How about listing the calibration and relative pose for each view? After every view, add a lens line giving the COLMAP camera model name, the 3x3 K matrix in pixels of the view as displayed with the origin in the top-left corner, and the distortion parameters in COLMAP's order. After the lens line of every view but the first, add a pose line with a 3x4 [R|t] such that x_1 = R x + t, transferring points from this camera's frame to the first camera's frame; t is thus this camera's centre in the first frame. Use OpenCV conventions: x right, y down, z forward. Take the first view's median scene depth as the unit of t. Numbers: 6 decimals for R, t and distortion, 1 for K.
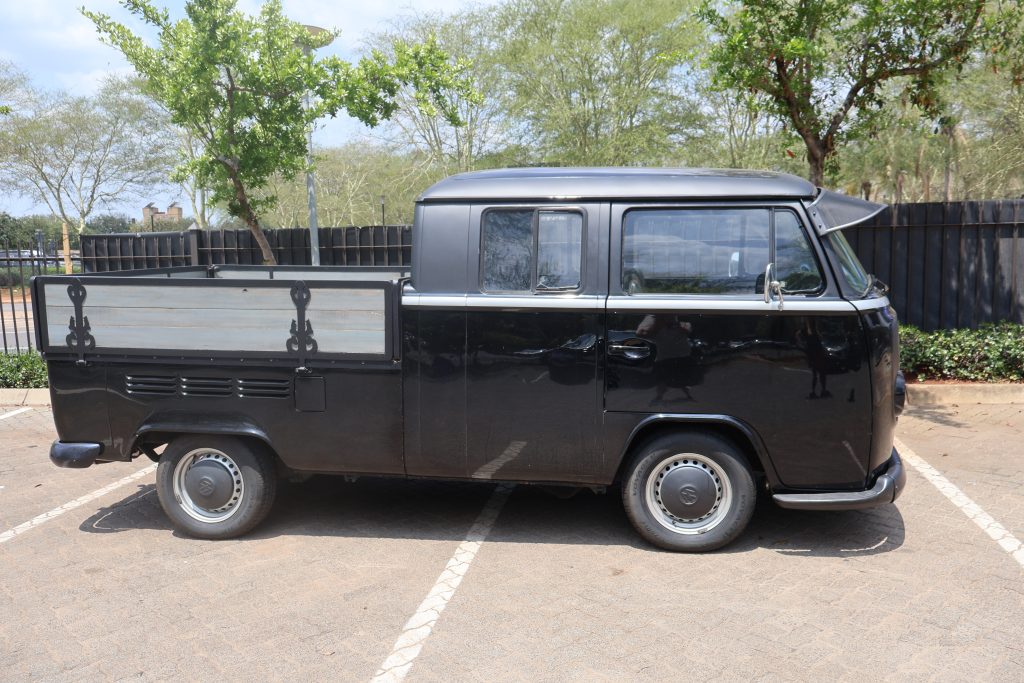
lens RADIAL K [[845.7, 0, 513.6], [0, 845.7, 342.9], [0, 0, 1]] dist [-0.017885, -0.002967]
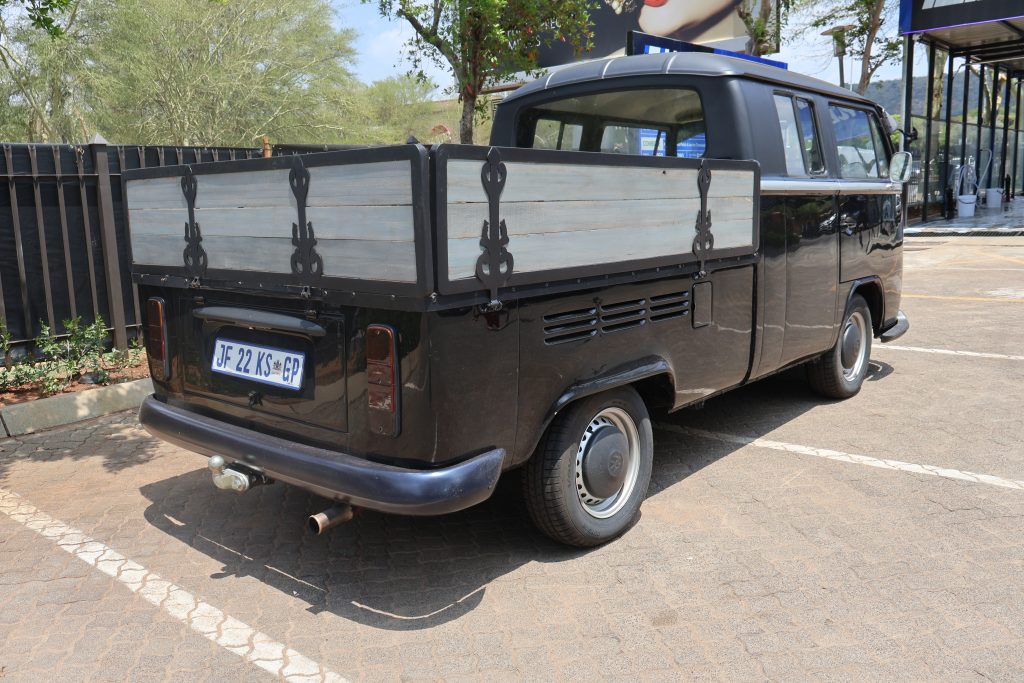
lens RADIAL K [[845.7, 0, 513.3], [0, 845.7, 340.5], [0, 0, 1]] dist [-0.017885, -0.002967]
pose [[0.534626, -0.147350, 0.832143, -0.983620], [0.133383, 0.987052, 0.089086, -0.001656], [-0.834496, 0.063366, 0.547358, 0.695091]]
